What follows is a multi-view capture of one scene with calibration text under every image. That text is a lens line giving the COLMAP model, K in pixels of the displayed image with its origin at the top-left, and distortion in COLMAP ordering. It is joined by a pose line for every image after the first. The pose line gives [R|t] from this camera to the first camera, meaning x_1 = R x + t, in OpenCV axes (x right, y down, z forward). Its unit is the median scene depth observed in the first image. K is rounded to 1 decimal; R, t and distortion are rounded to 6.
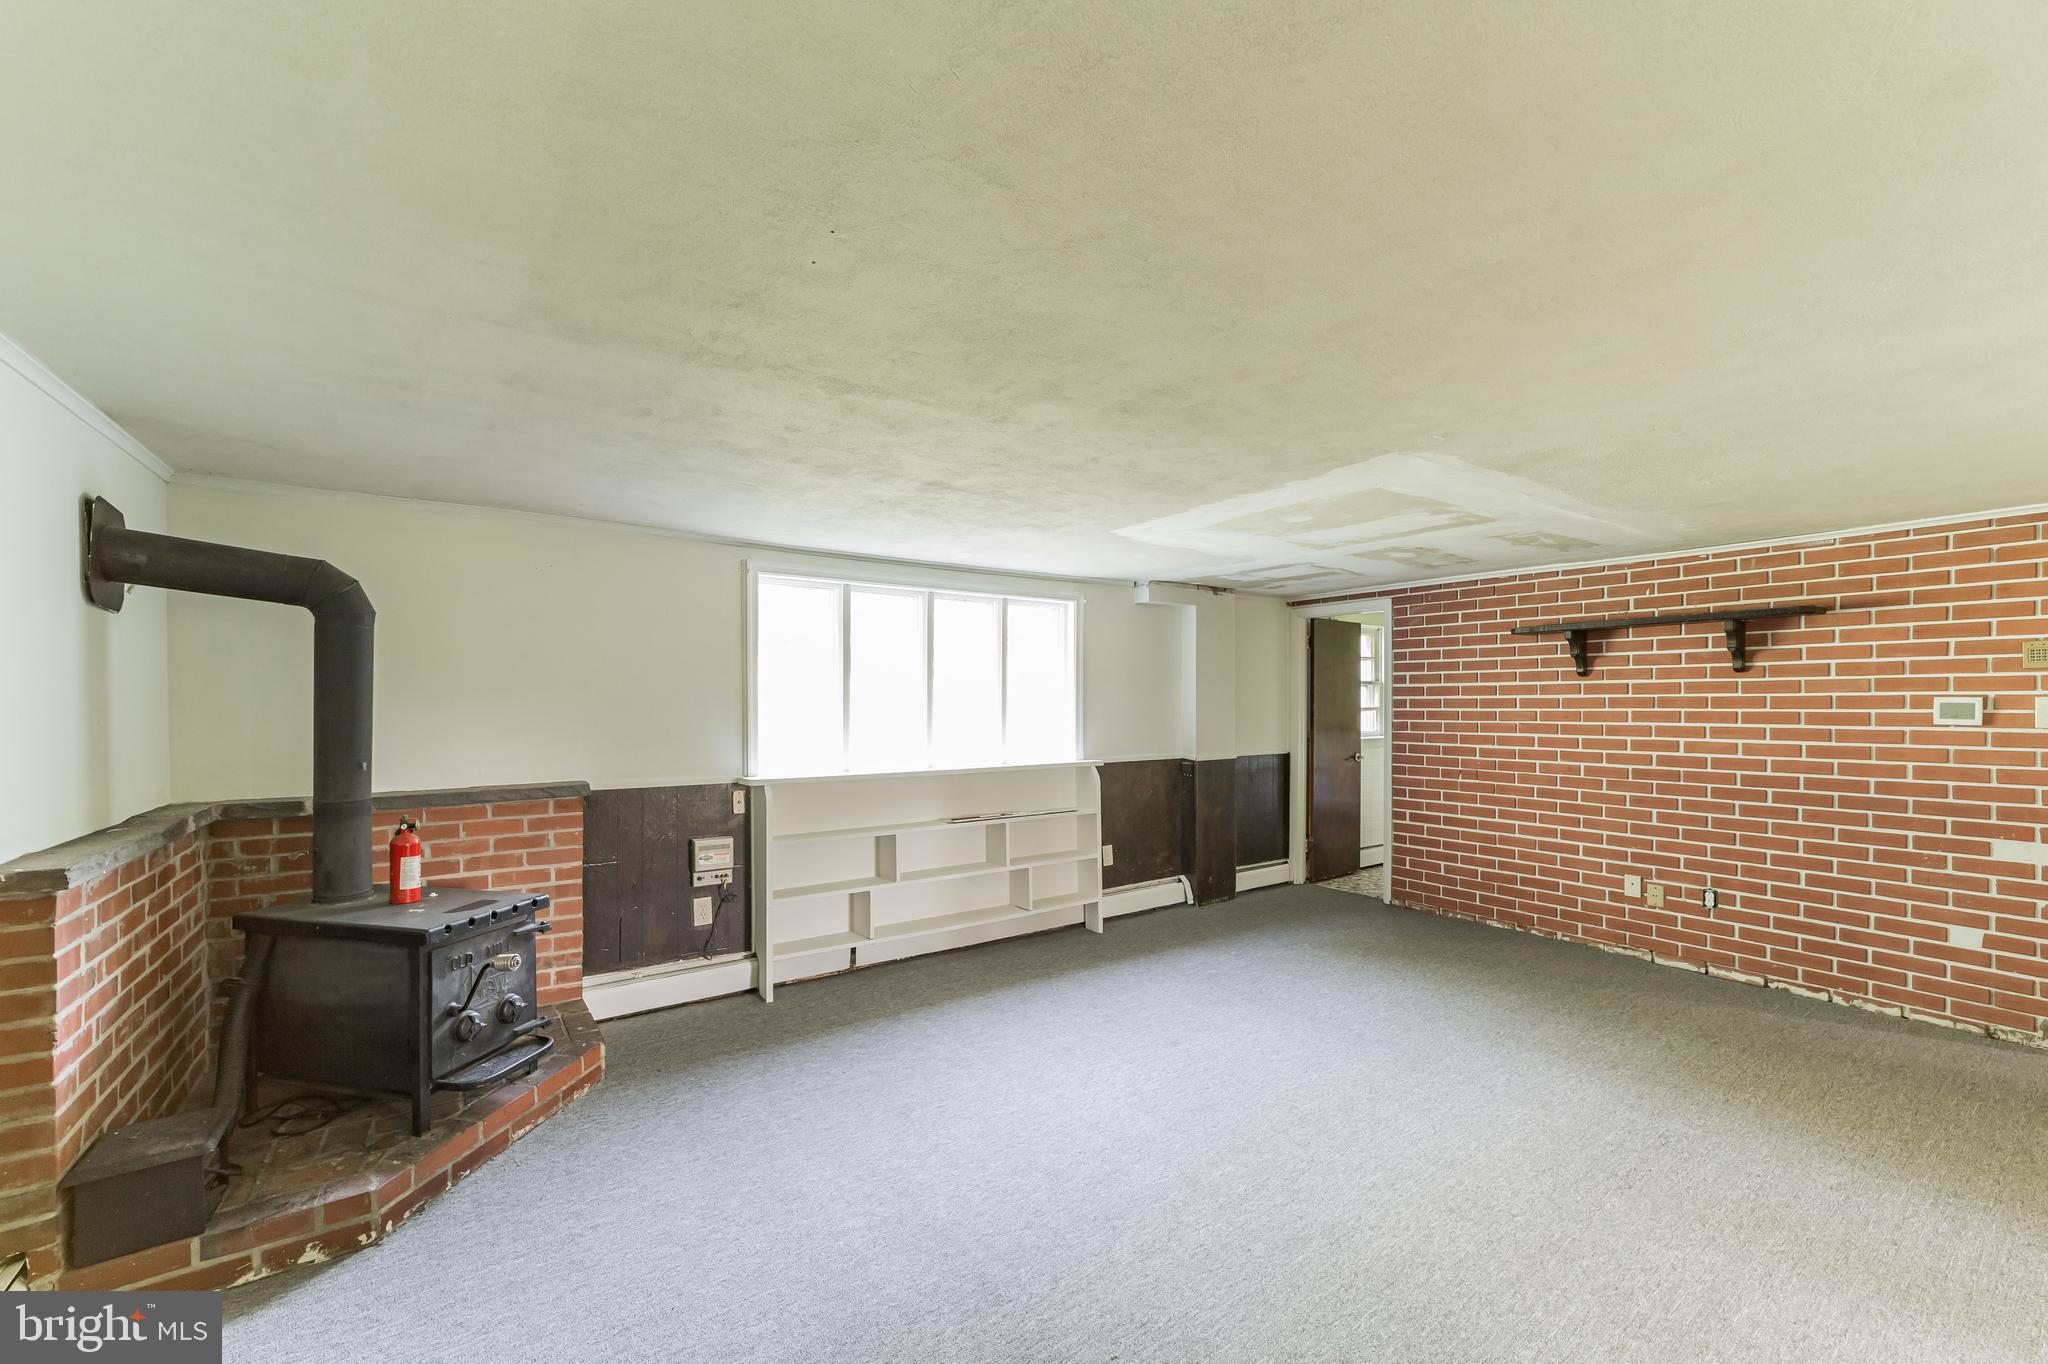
lens RADIAL K [[794.2, 0, 964.3], [0, 794.2, 706.2], [0, 0, 1]] dist [-0.014225, 0.007561]
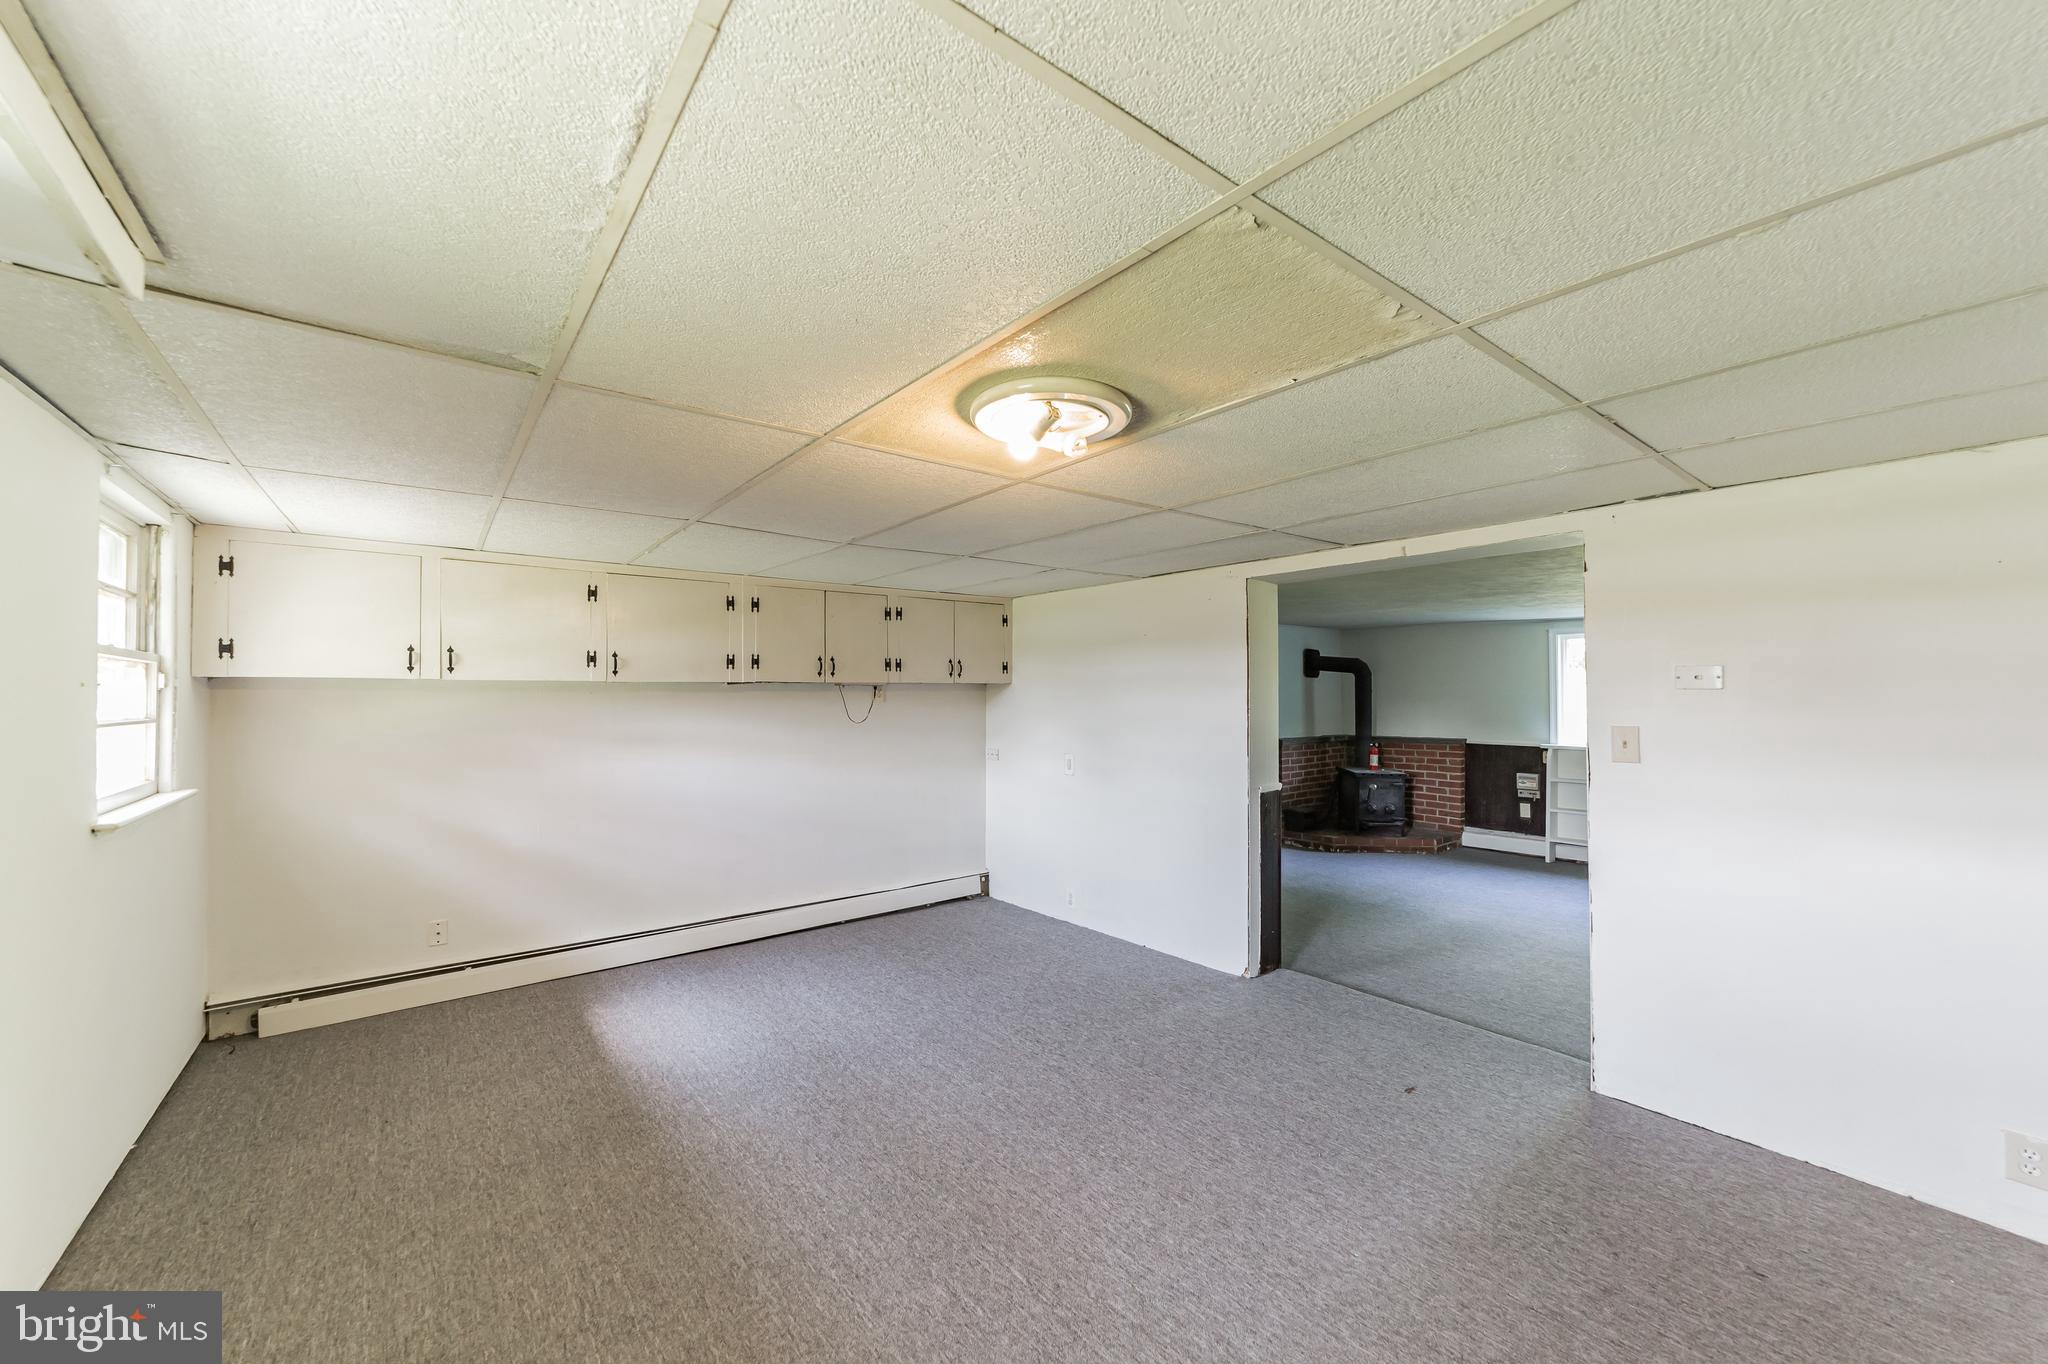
lens RADIAL K [[794.2, 0, 1024.4], [0, 794.2, 687.2], [0, 0, 1]] dist [-0.014225, 0.007561]
pose [[0.094617, -0.007072, -0.995489, 1.393849], [-0.002889, 0.999969, -0.007378, -0.026518], [0.995510, 0.003574, 0.094593, -0.390223]]
